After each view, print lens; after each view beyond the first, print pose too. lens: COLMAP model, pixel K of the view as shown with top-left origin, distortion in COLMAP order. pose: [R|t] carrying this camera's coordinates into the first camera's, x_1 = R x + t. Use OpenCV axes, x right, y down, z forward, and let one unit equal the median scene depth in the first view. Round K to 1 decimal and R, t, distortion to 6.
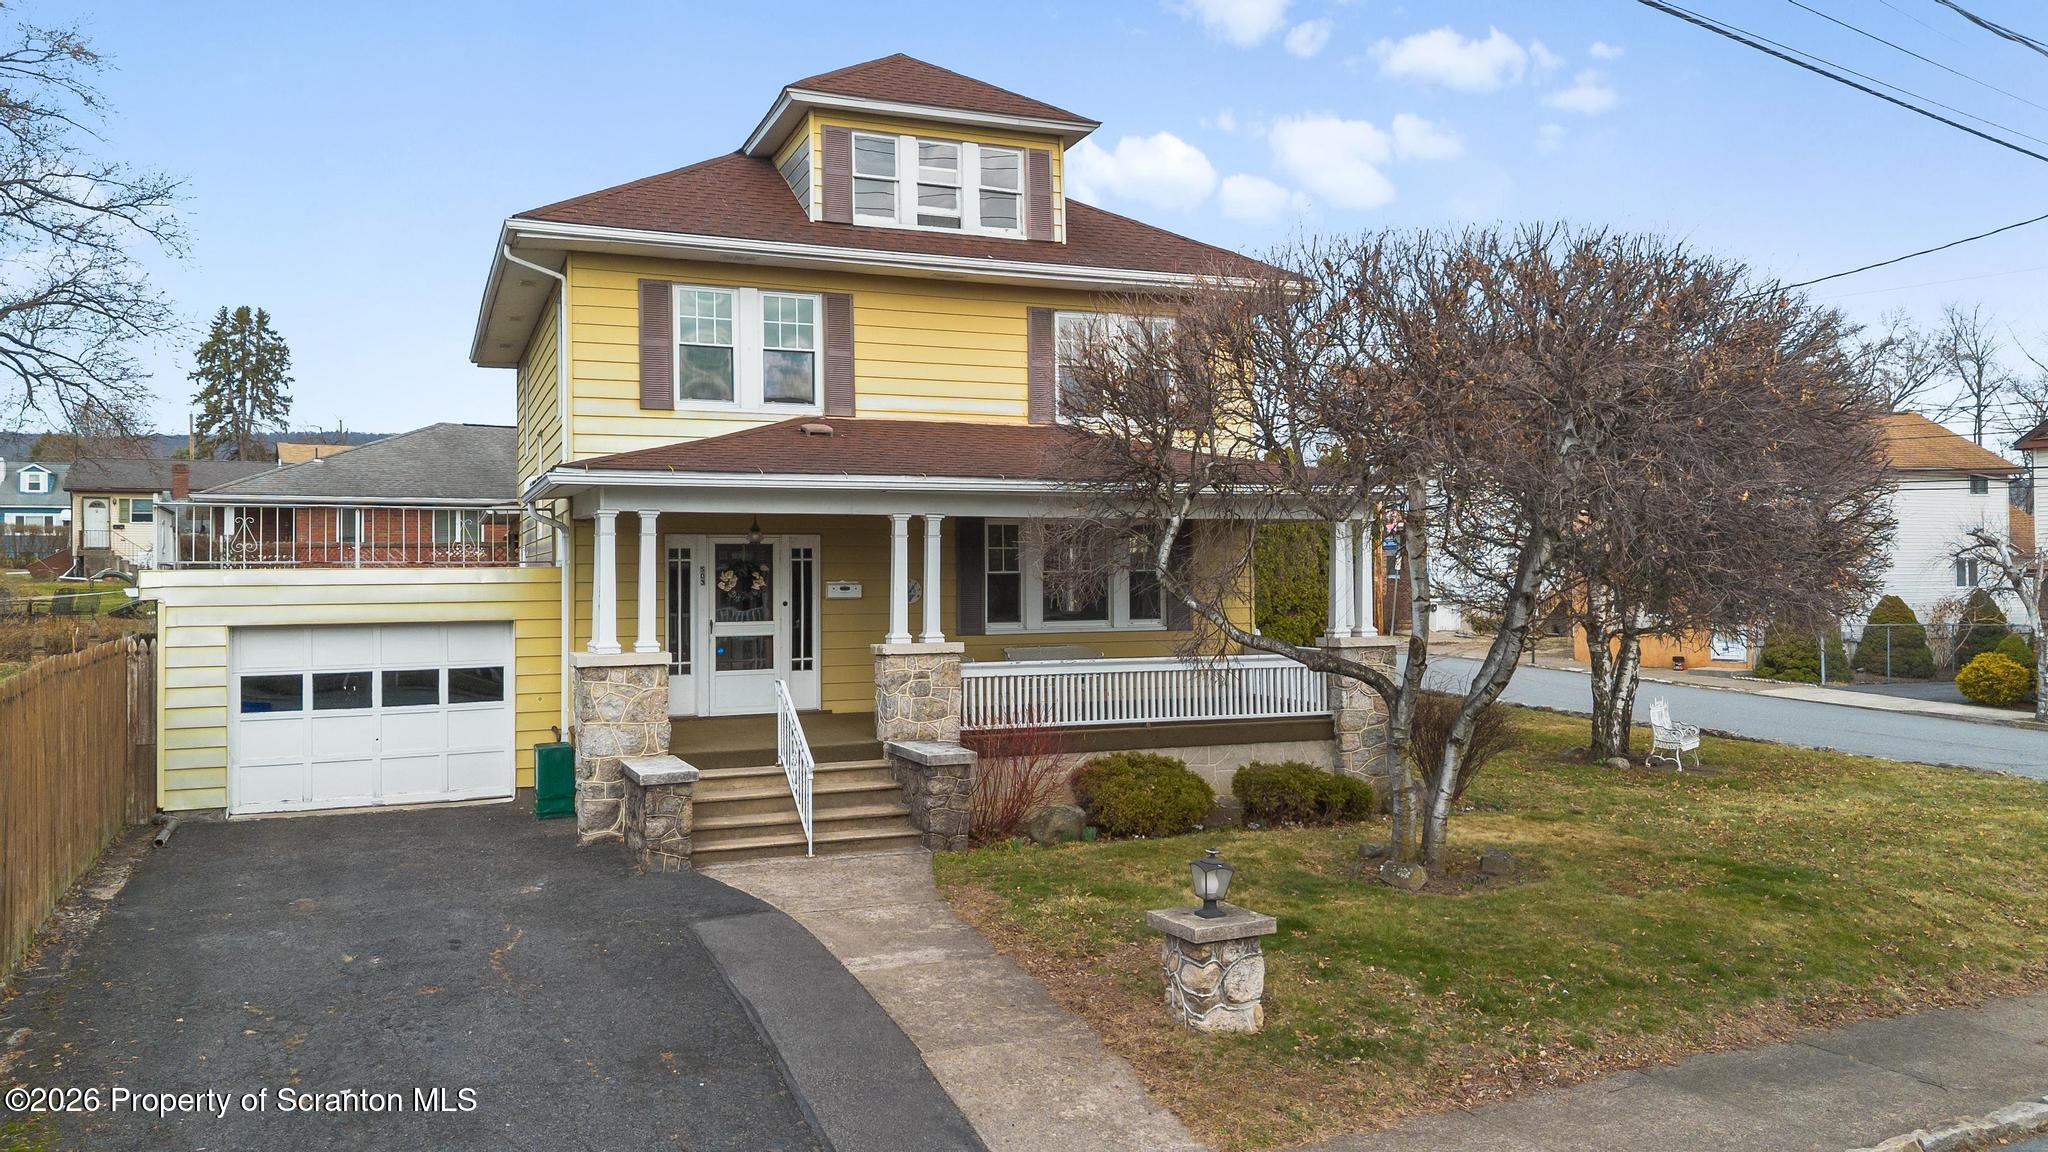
lens RADIAL K [[1497.3, 0, 1066.2], [0, 1497.3, 523.5], [0, 0, 1]] dist [0.051475, -0.046108]
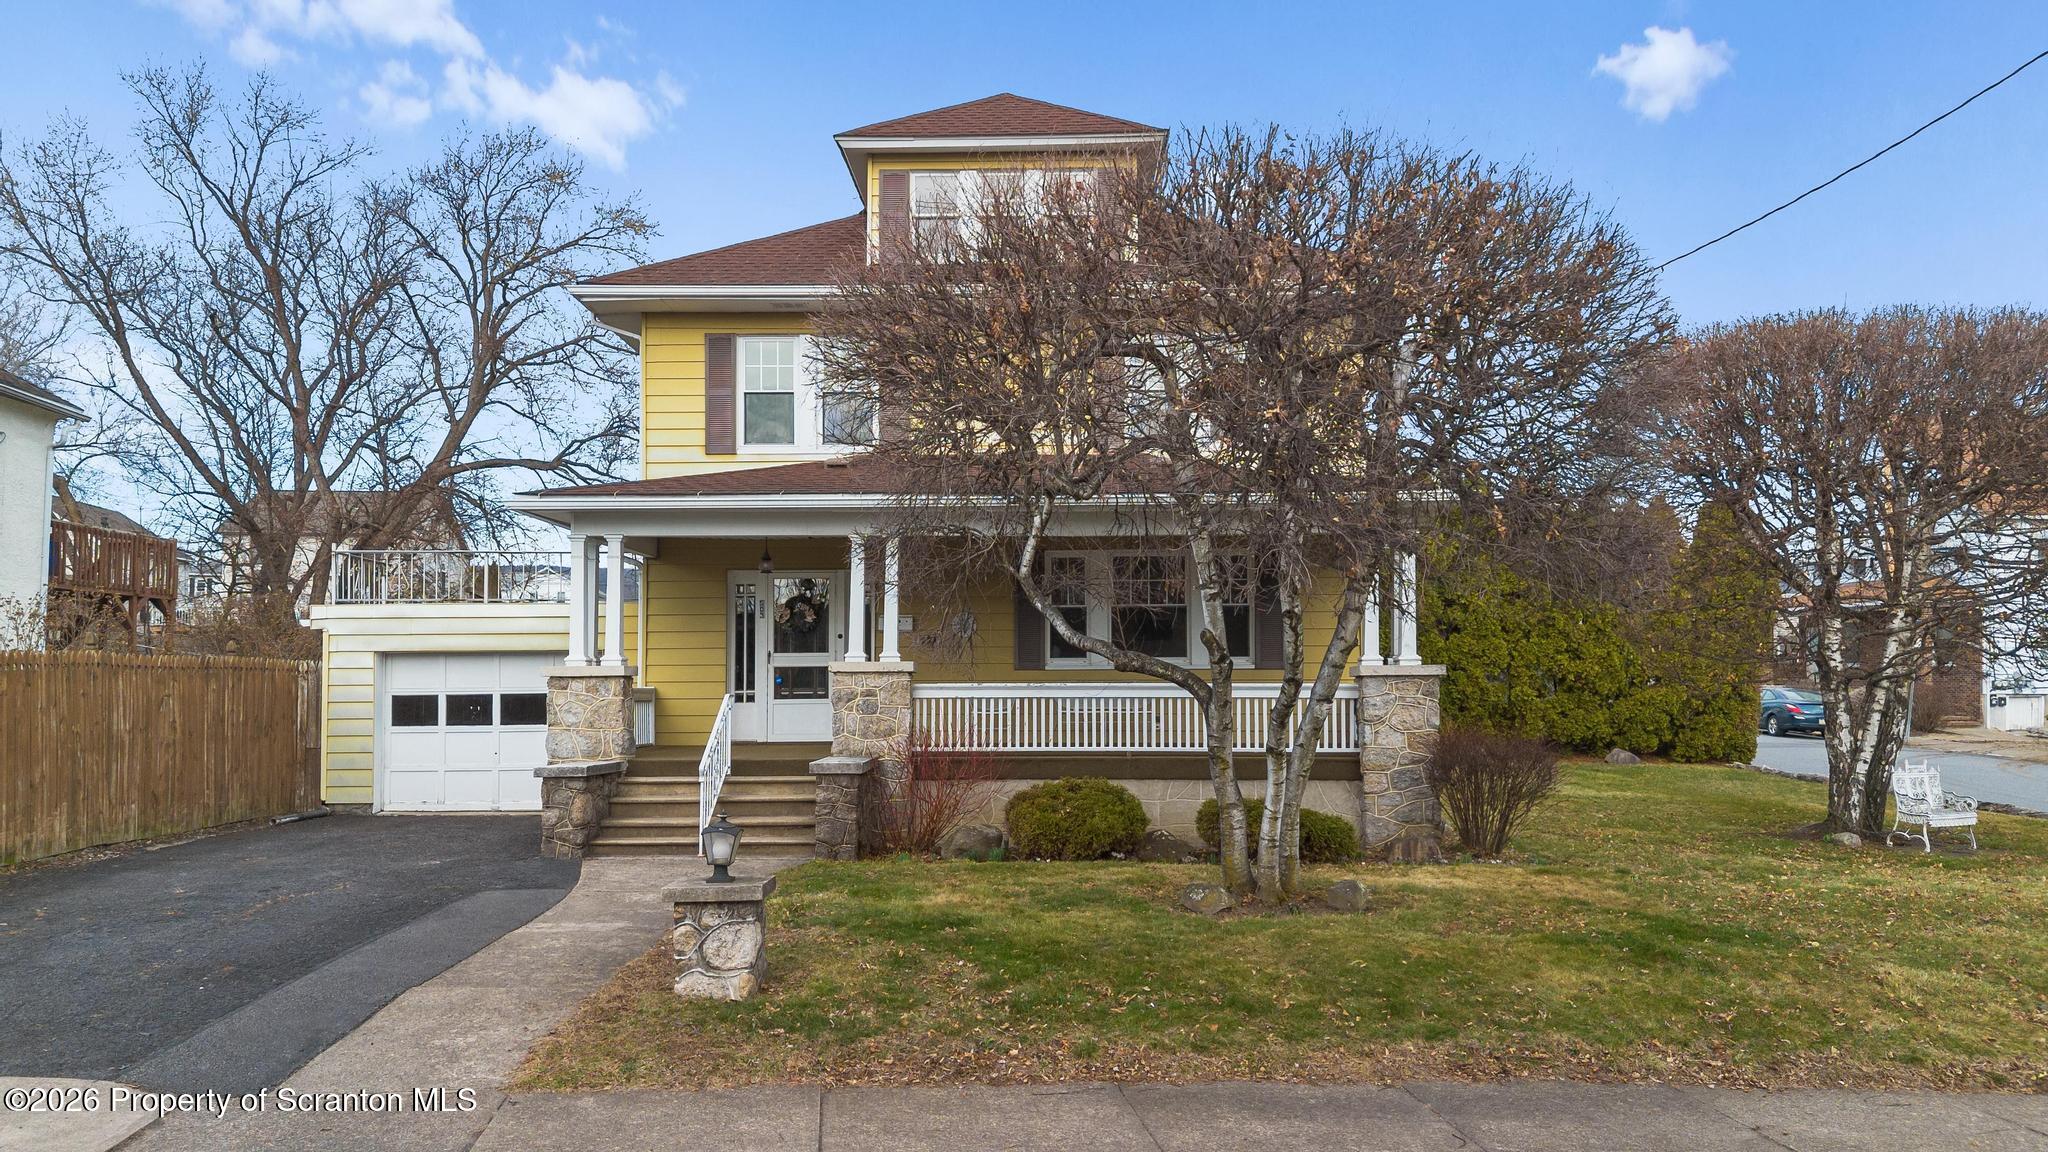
lens RADIAL K [[1518.0, 0, 1035.6], [0, 1518.0, 618.8], [0, 0, 1]] dist [0.044266, -0.004390]
pose [[0.915074, -0.015931, -0.402972, 0.386809], [0.011745, 0.999848, -0.012856, 0.060868], [0.403116, 0.007031, 0.915122, 0.105223]]
